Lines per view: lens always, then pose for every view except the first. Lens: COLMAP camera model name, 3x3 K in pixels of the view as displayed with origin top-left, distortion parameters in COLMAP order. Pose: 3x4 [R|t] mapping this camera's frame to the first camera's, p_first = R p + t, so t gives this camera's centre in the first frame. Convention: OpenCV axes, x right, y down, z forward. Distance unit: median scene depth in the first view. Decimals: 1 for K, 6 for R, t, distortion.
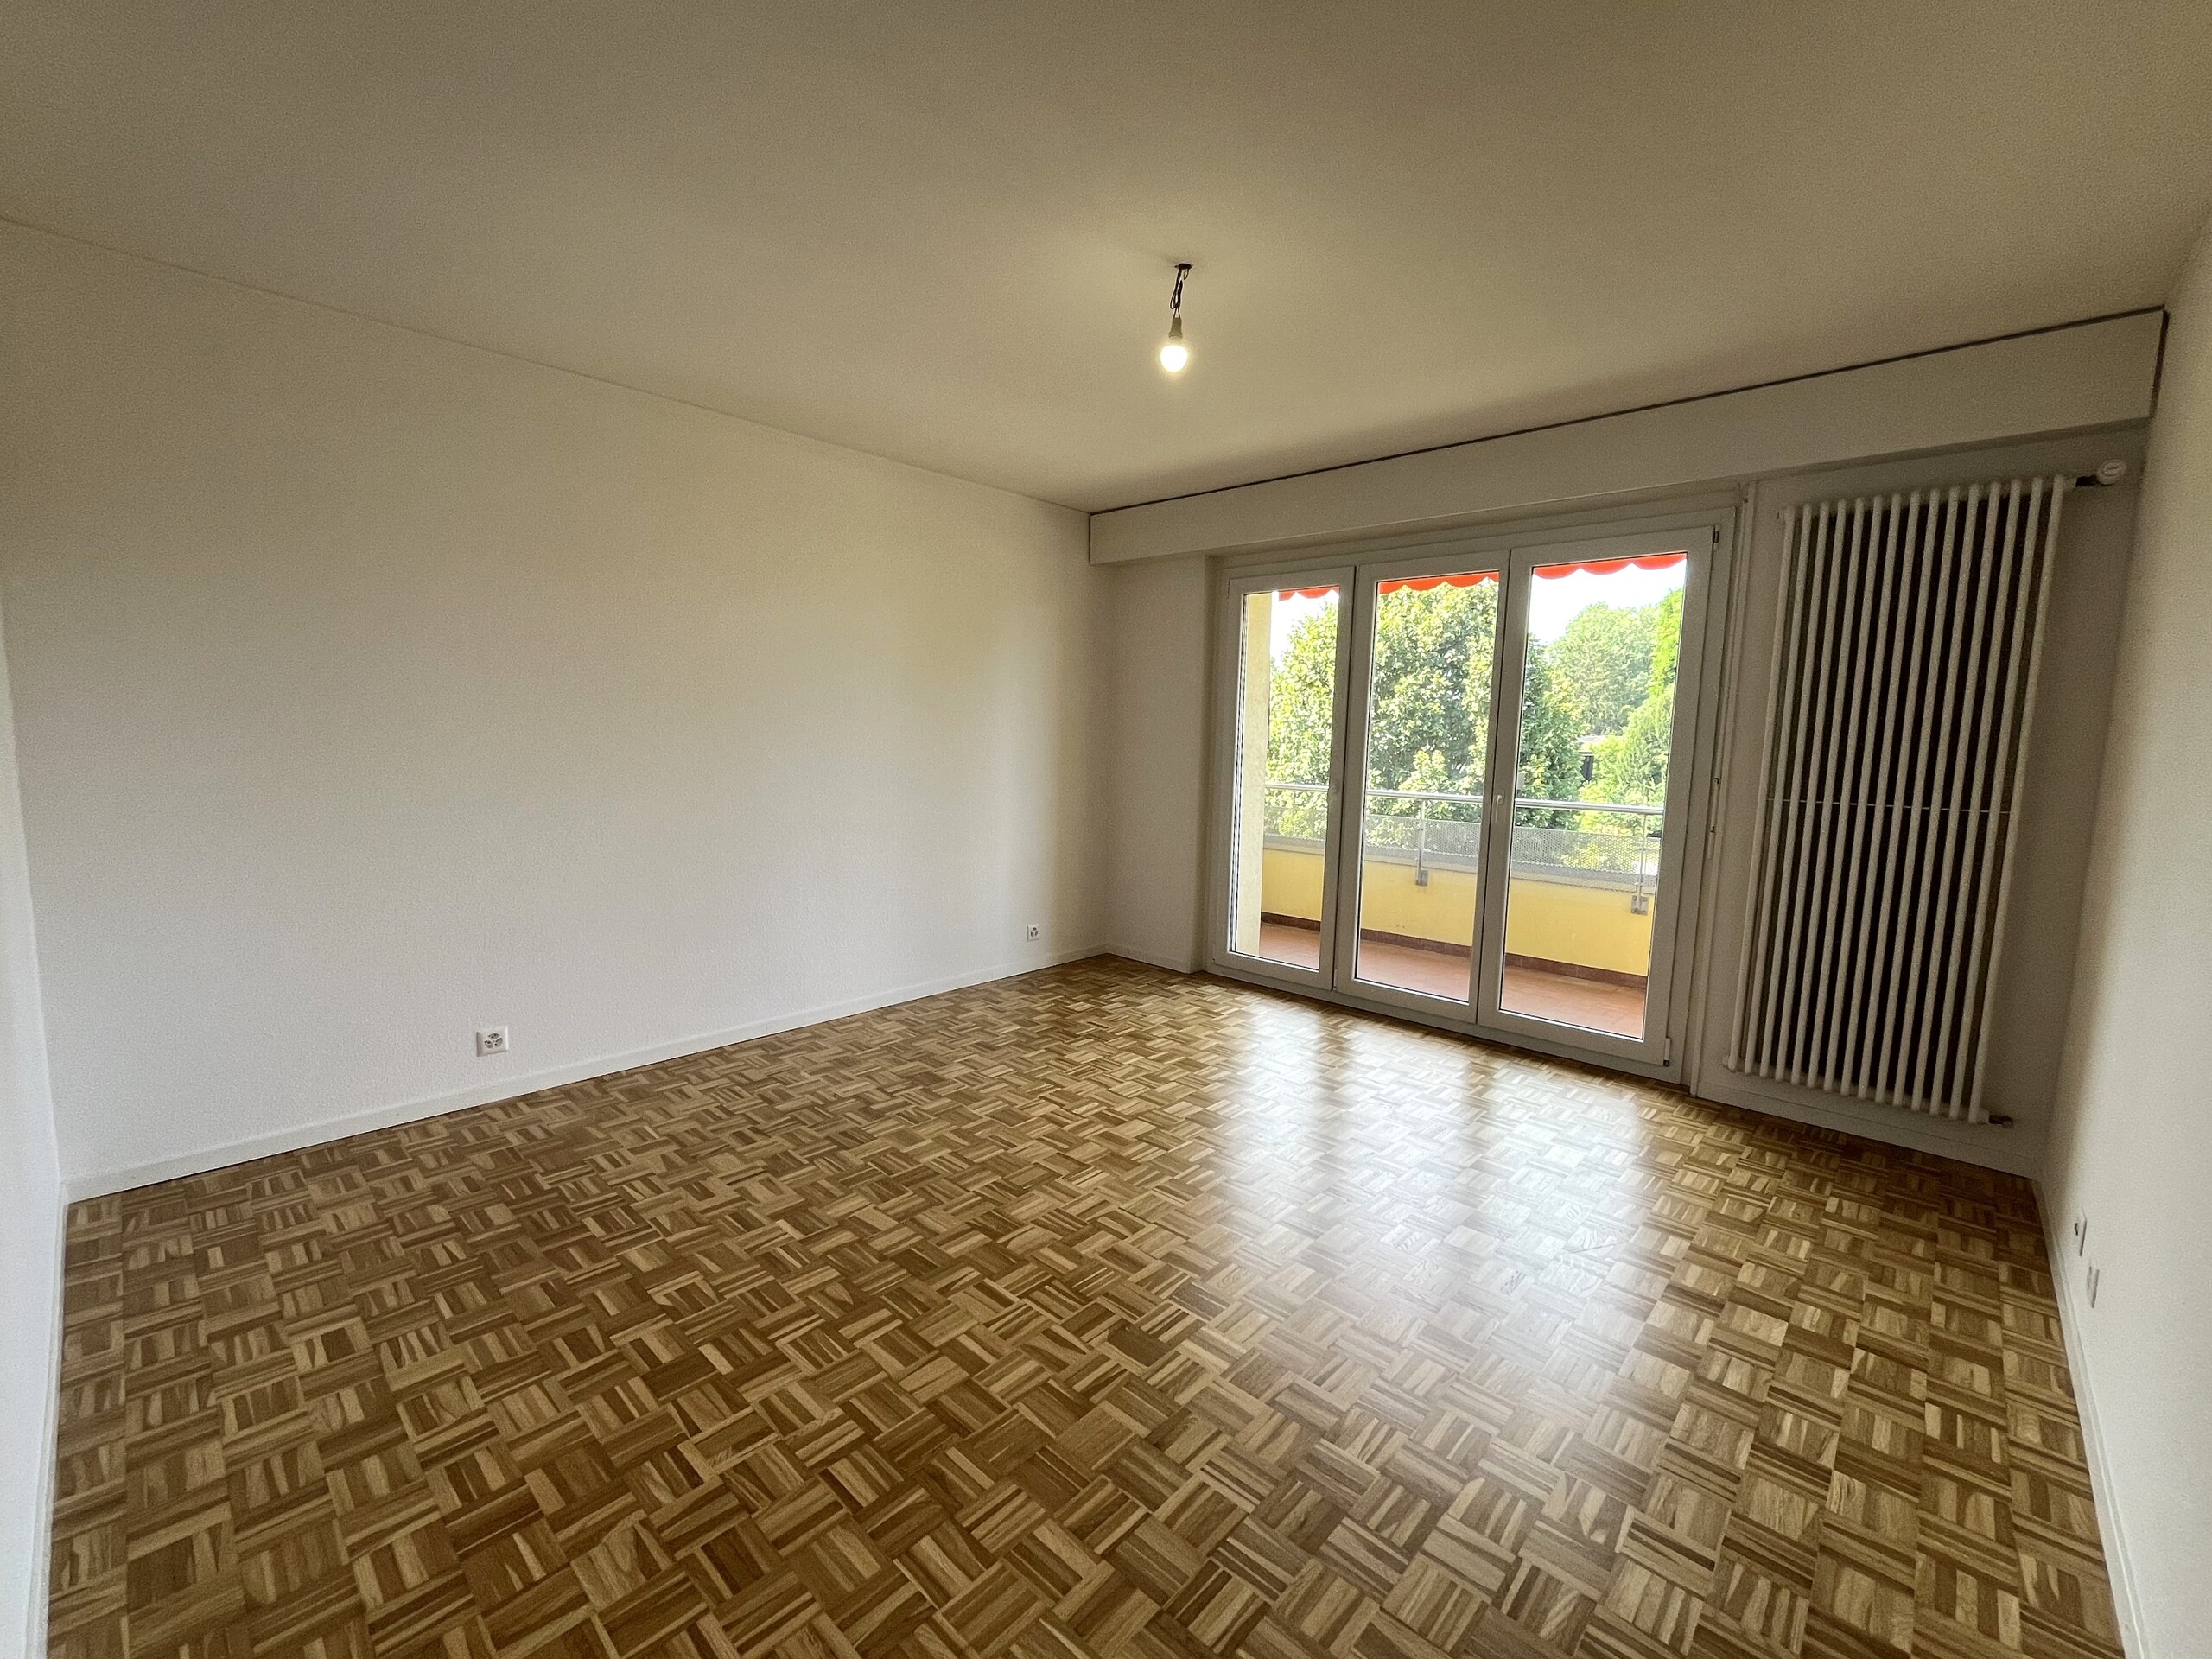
lens RADIAL K [[923.0, 0, 1078.5], [0, 923.0, 832.7], [0, 0, 1]] dist [-0.003270, -0.000332]
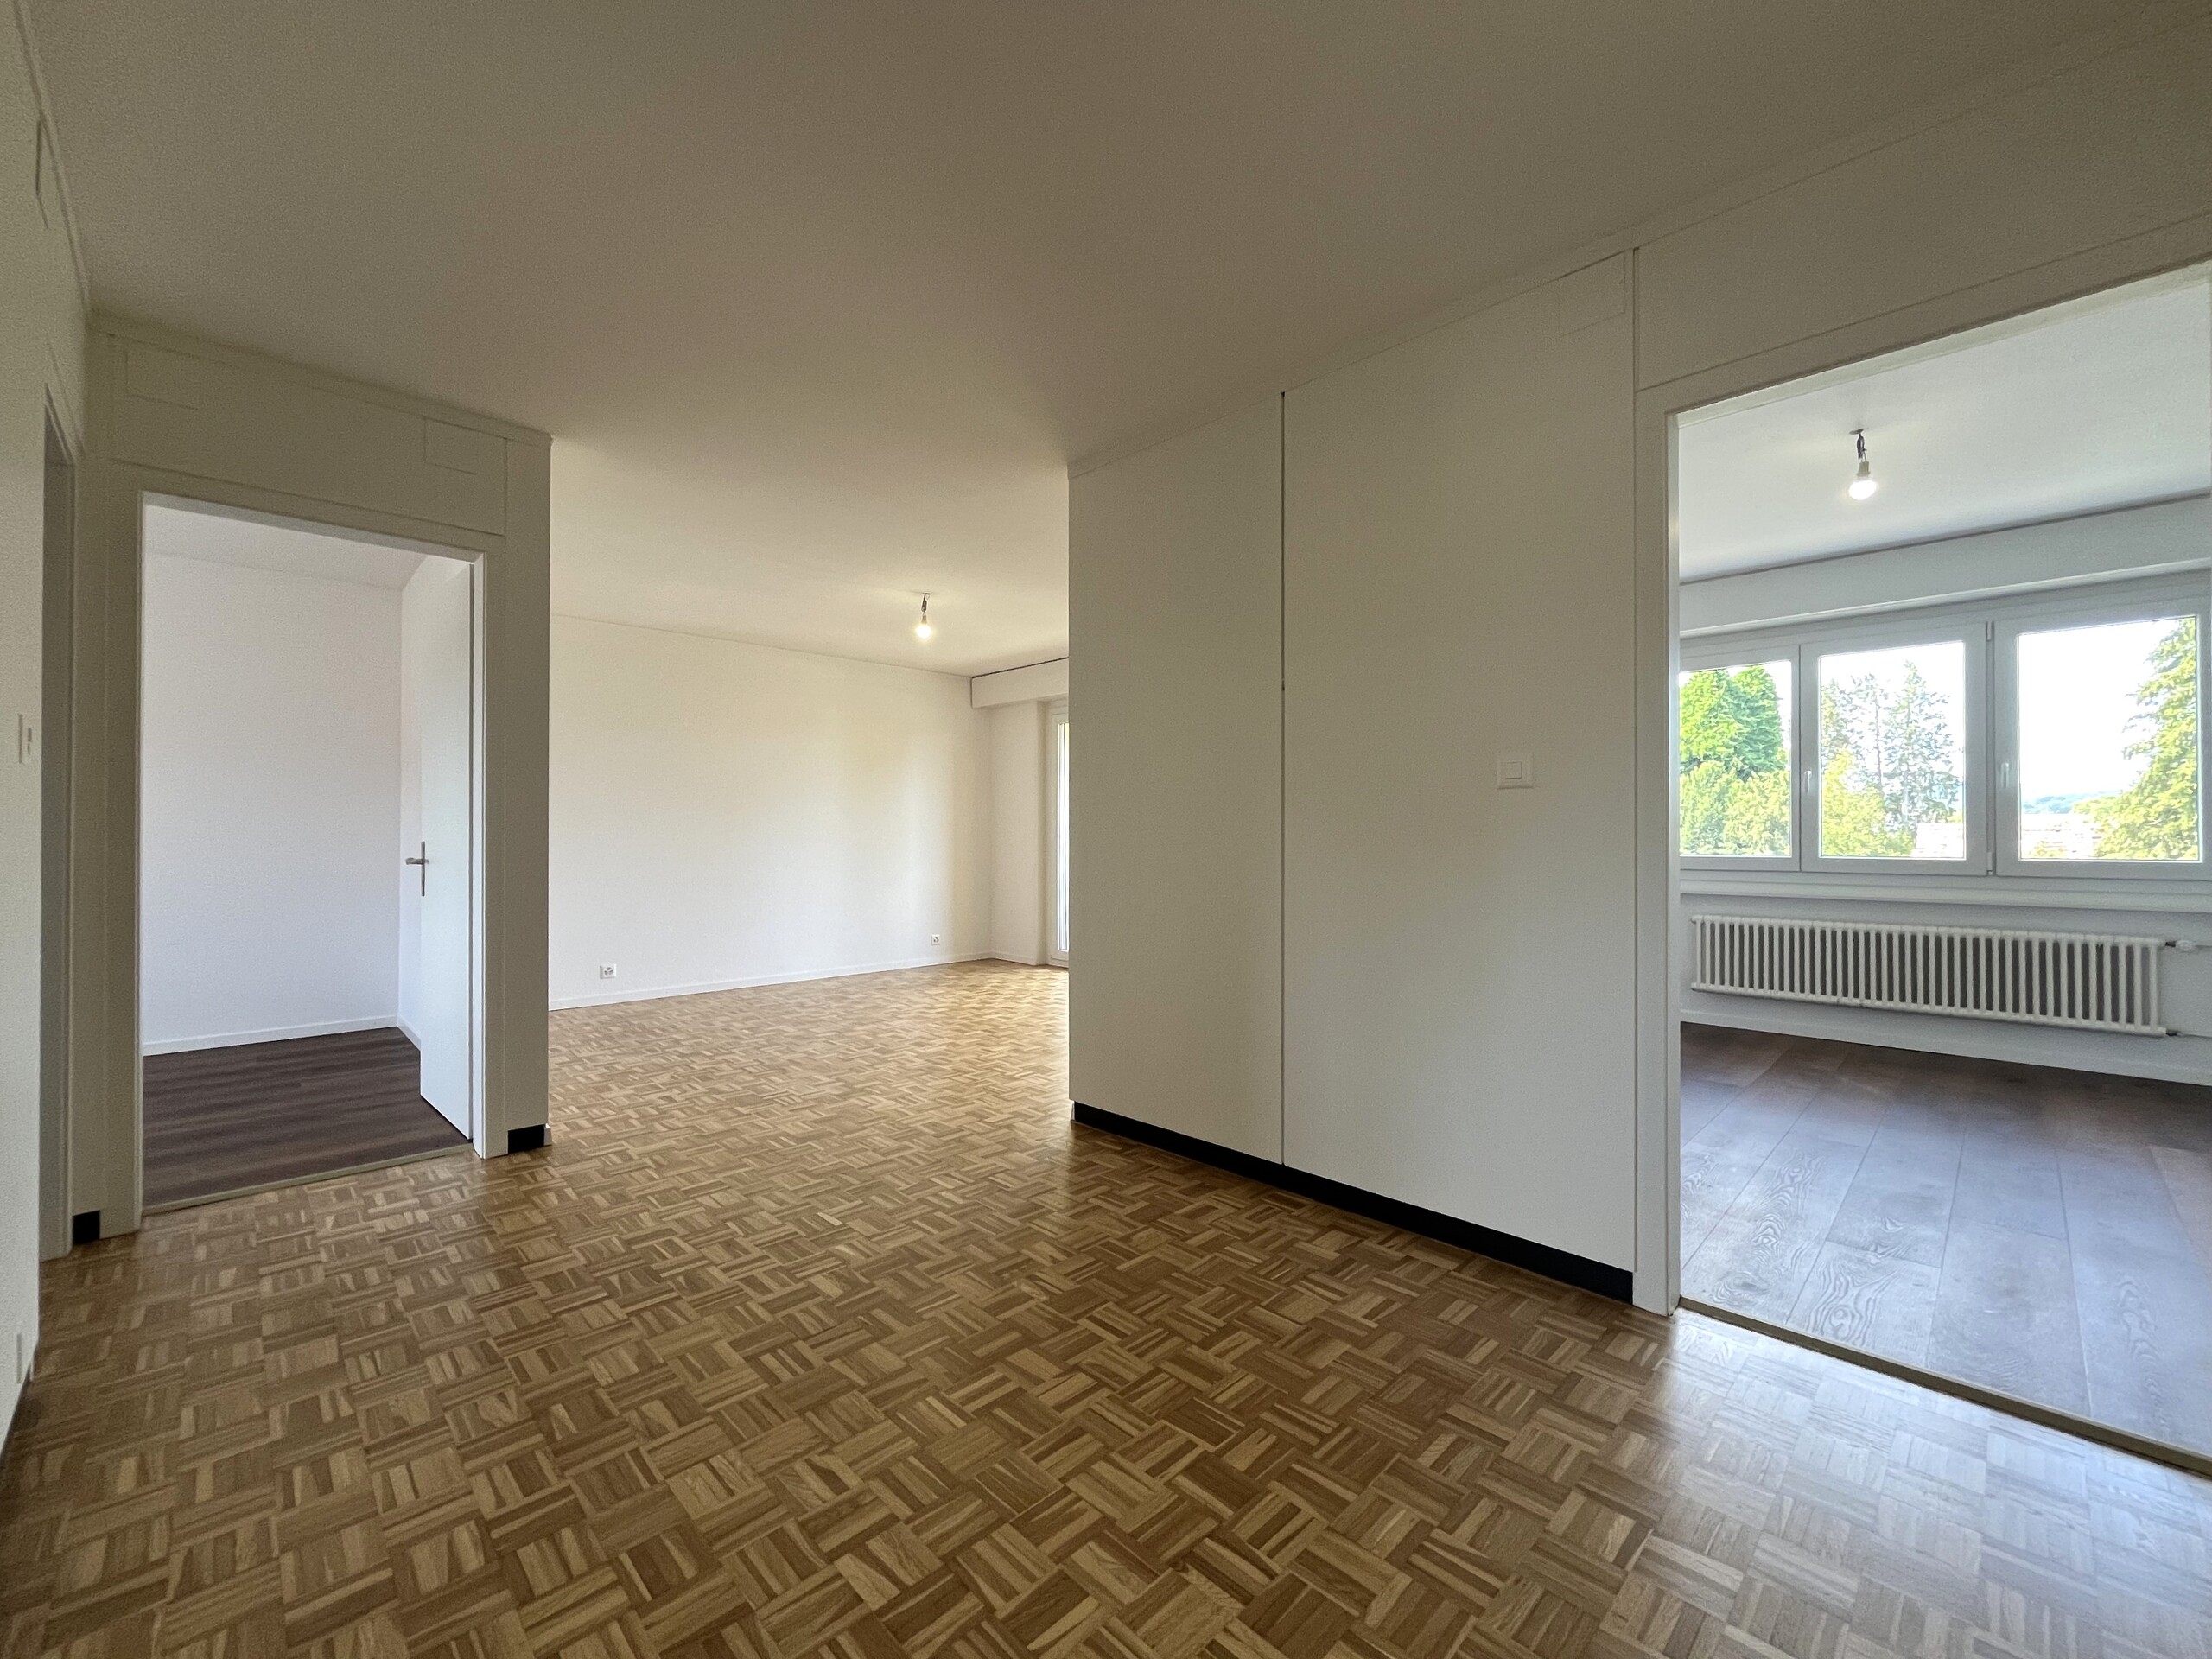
lens RADIAL K [[903.6, 0, 1088.6], [0, 903.6, 835.7], [0, 0, 1]] dist [-0.003742, -0.000276]
pose [[0.998854, -0.026690, -0.039740, 0.095548], [0.021958, 0.993114, -0.115077, 0.039551], [0.042538, 0.114073, 0.992561, -0.182728]]
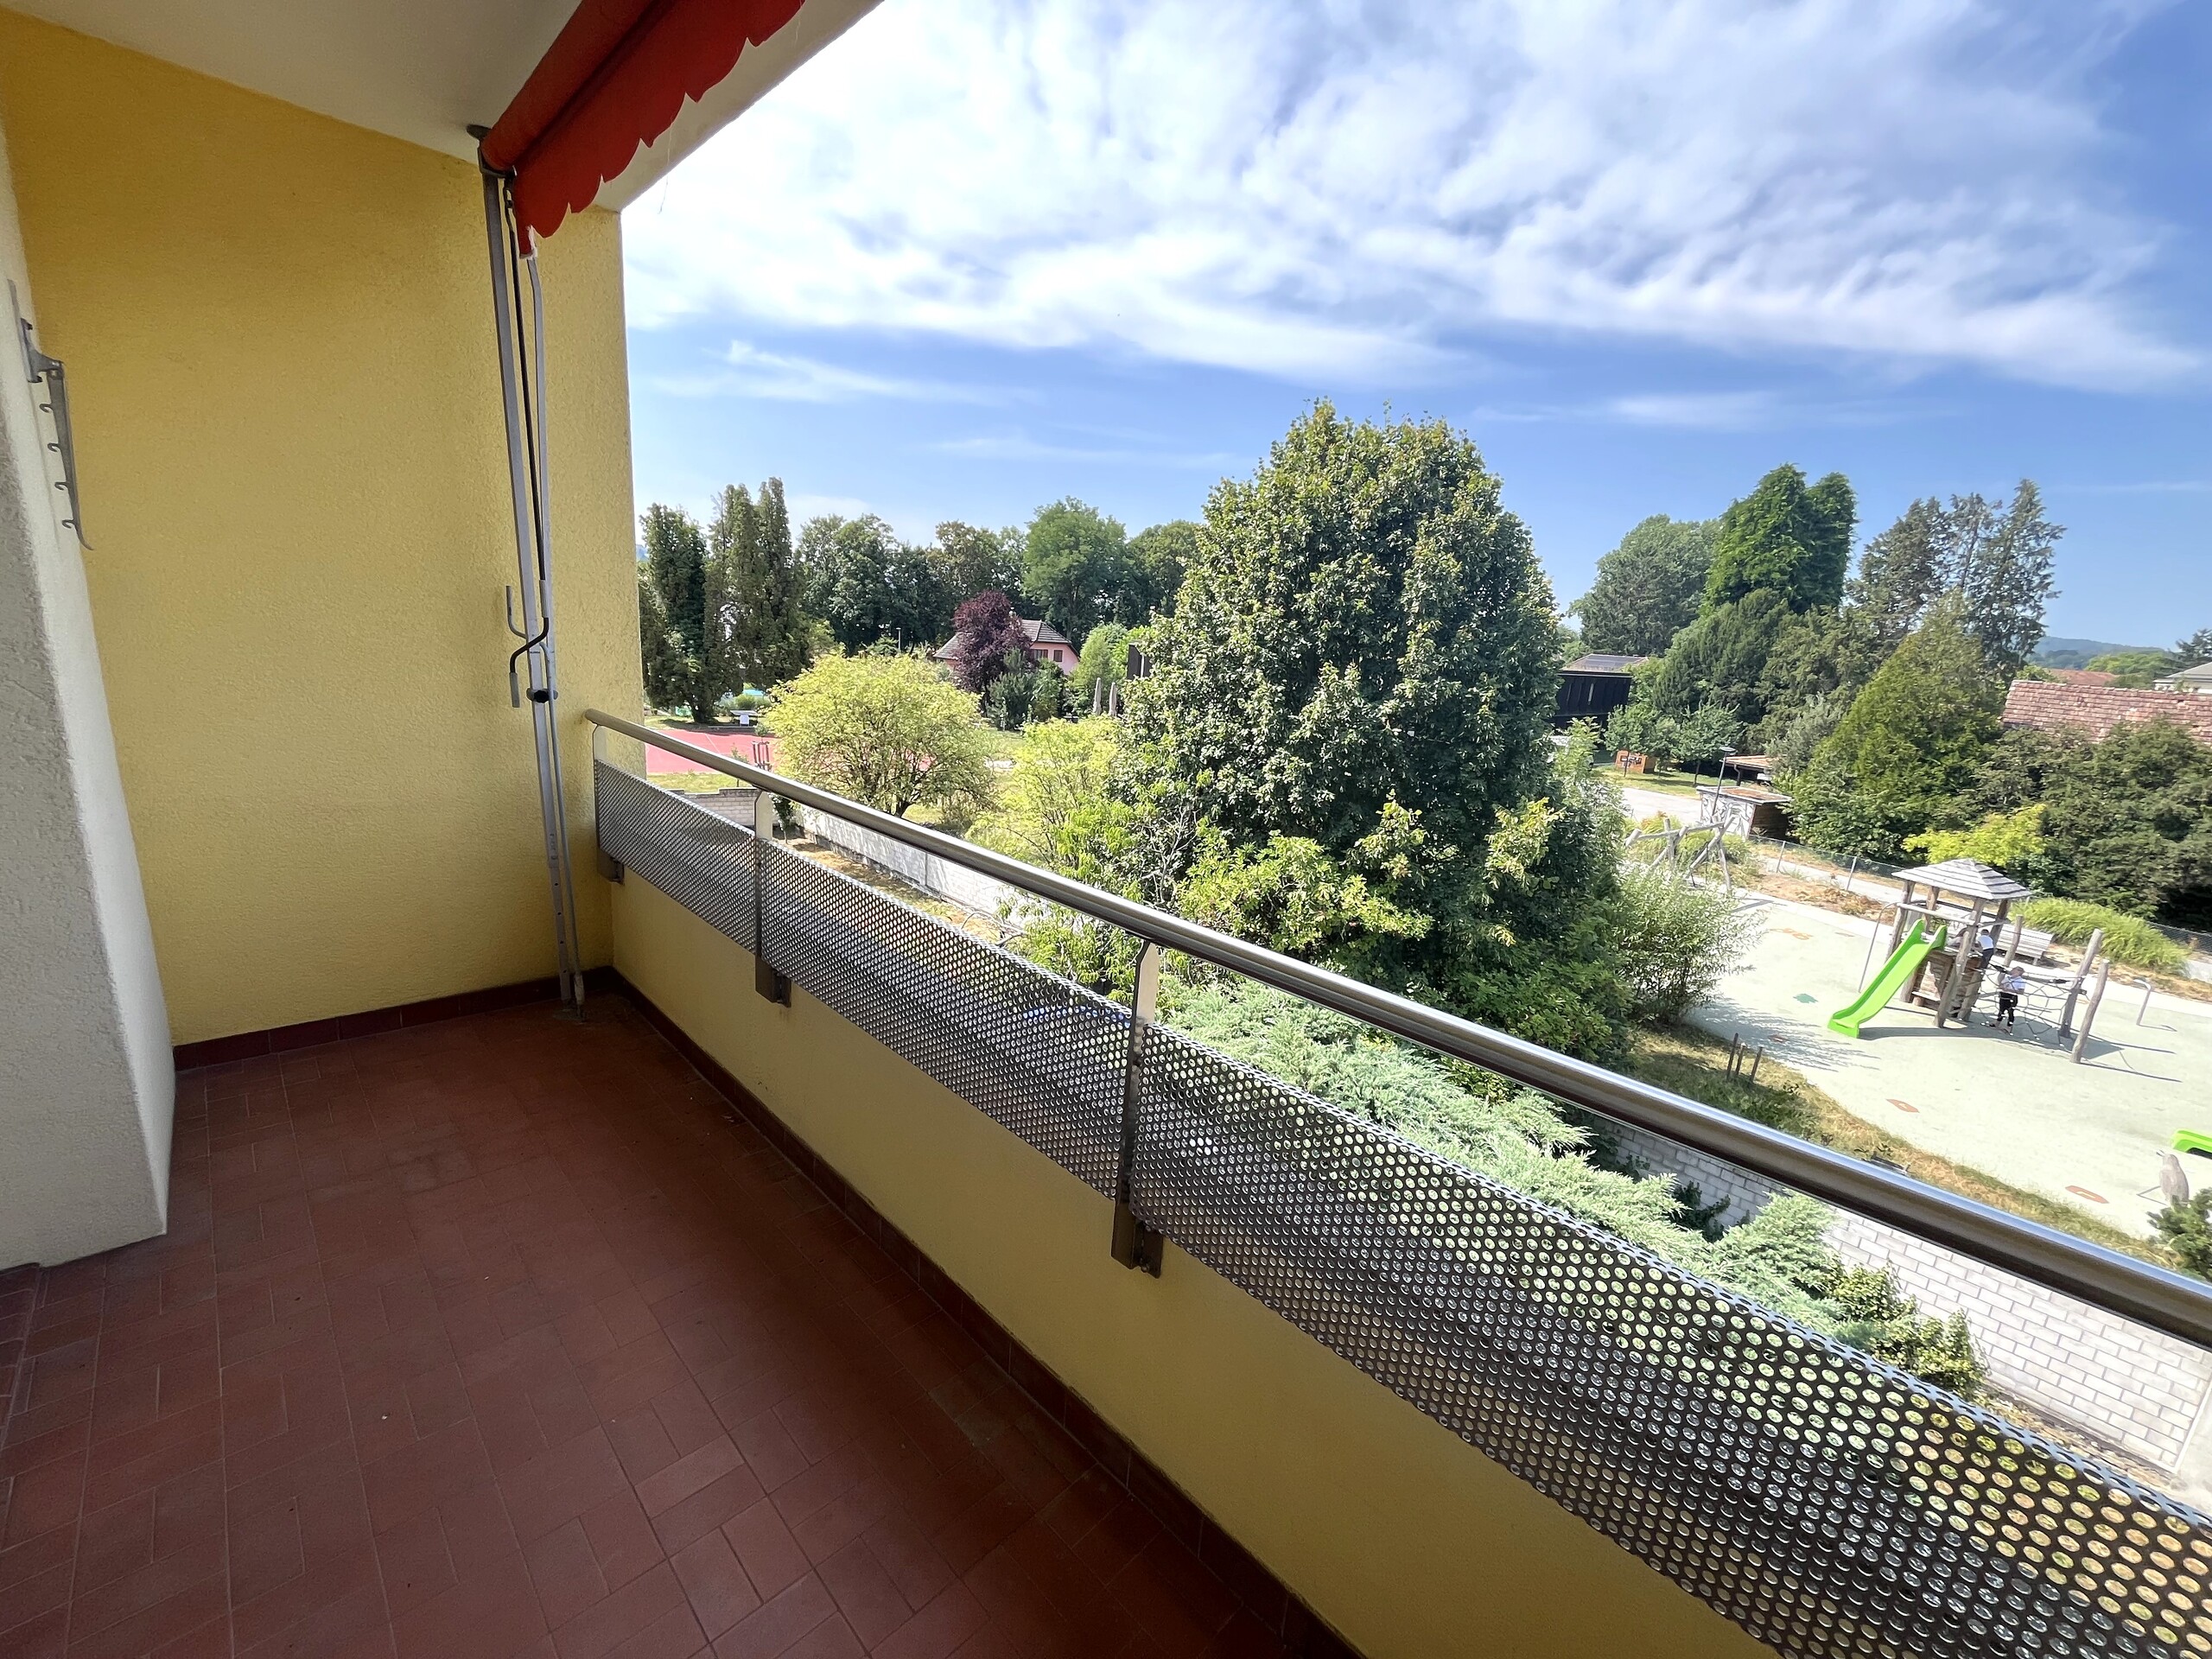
lens RADIAL K [[903.6, 0, 1088.6], [0, 903.6, 835.7], [0, 0, 1]] dist [-0.003742, -0.000276]
pose [[0.998596, 0.045524, -0.027071, 0.191774], [-0.042185, 0.992675, 0.113207, -0.022336], [0.032027, -0.111906, 0.993203, 0.236407]]
